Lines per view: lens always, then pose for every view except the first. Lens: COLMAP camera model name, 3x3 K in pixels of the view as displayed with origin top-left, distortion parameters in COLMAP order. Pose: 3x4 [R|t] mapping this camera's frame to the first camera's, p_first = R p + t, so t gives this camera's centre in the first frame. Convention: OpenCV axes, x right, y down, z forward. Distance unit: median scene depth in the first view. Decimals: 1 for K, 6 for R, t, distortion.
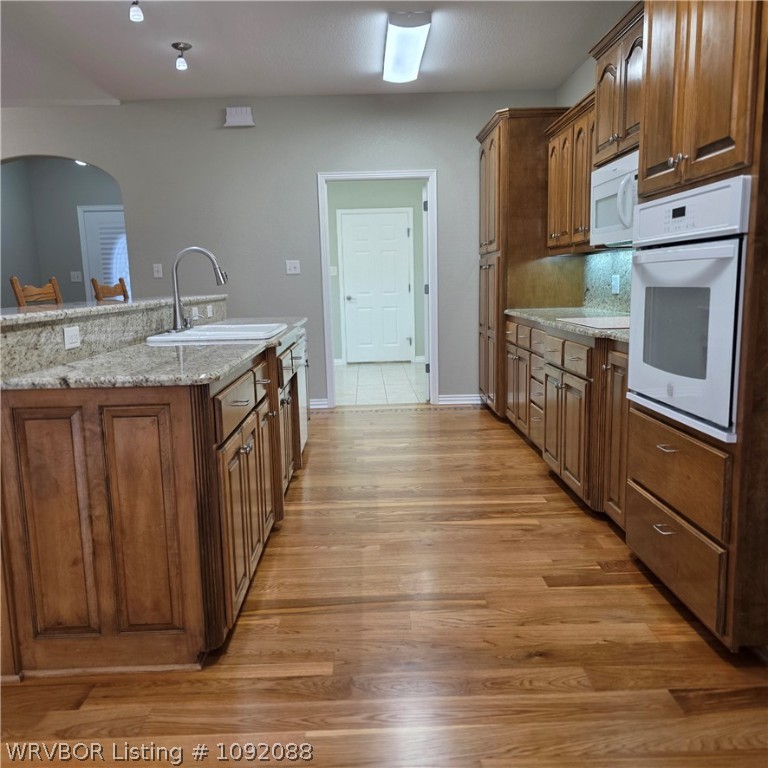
lens RADIAL K [[685.0, 0, 380.8], [0, 685.0, 387.1], [0, 0, 1]] dist [0.071601, -0.078967]
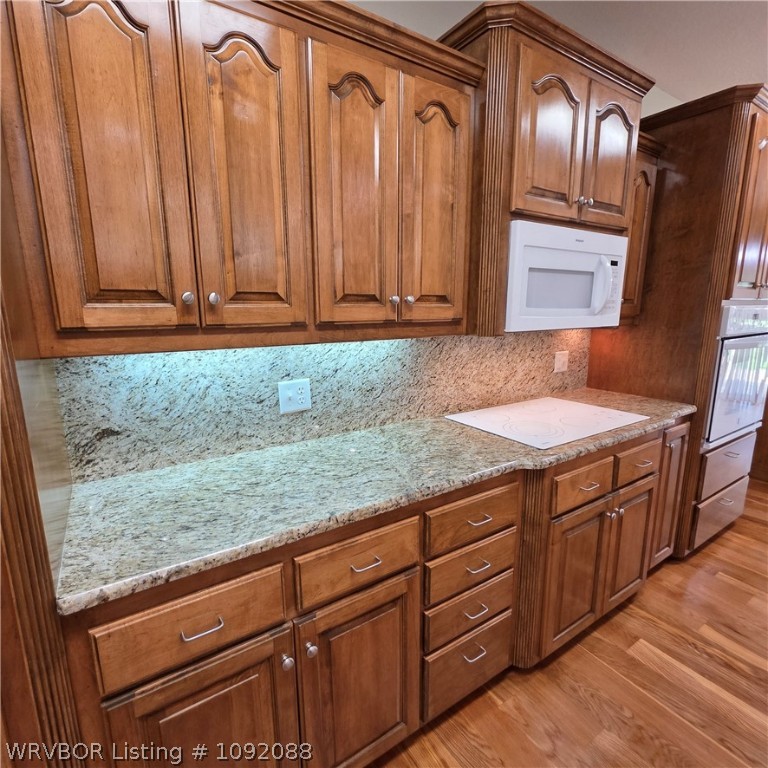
lens RADIAL K [[430.2, 0, 385.3], [0, 430.2, 390.7], [0, 0, 1]] dist [0.004122, 0.001746]
pose [[-0.542555, -0.139689, 0.828324, 0.018856], [0.146074, 0.955364, 0.256792, -0.298107], [-0.827222, 0.260320, -0.497933, 1.432833]]
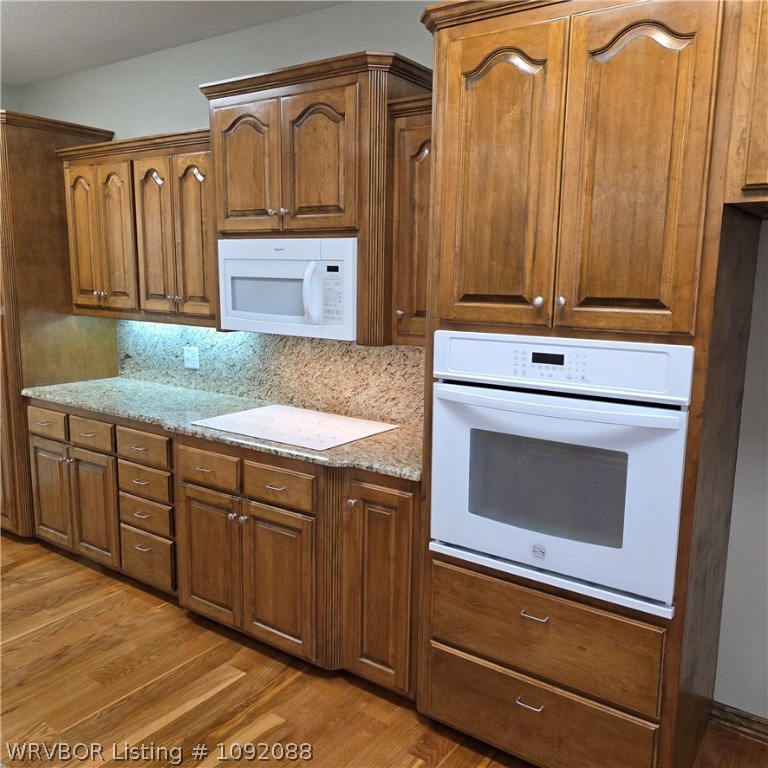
lens RADIAL K [[685.0, 0, 382.2], [0, 685.0, 380.6], [0, 0, 1]] dist [0.071601, -0.078967]
pose [[0.595663, -0.092979, 0.797835, -0.251274], [0.094926, 0.994466, 0.045022, -0.176514], [-0.797606, 0.048917, 0.601192, 0.399287]]
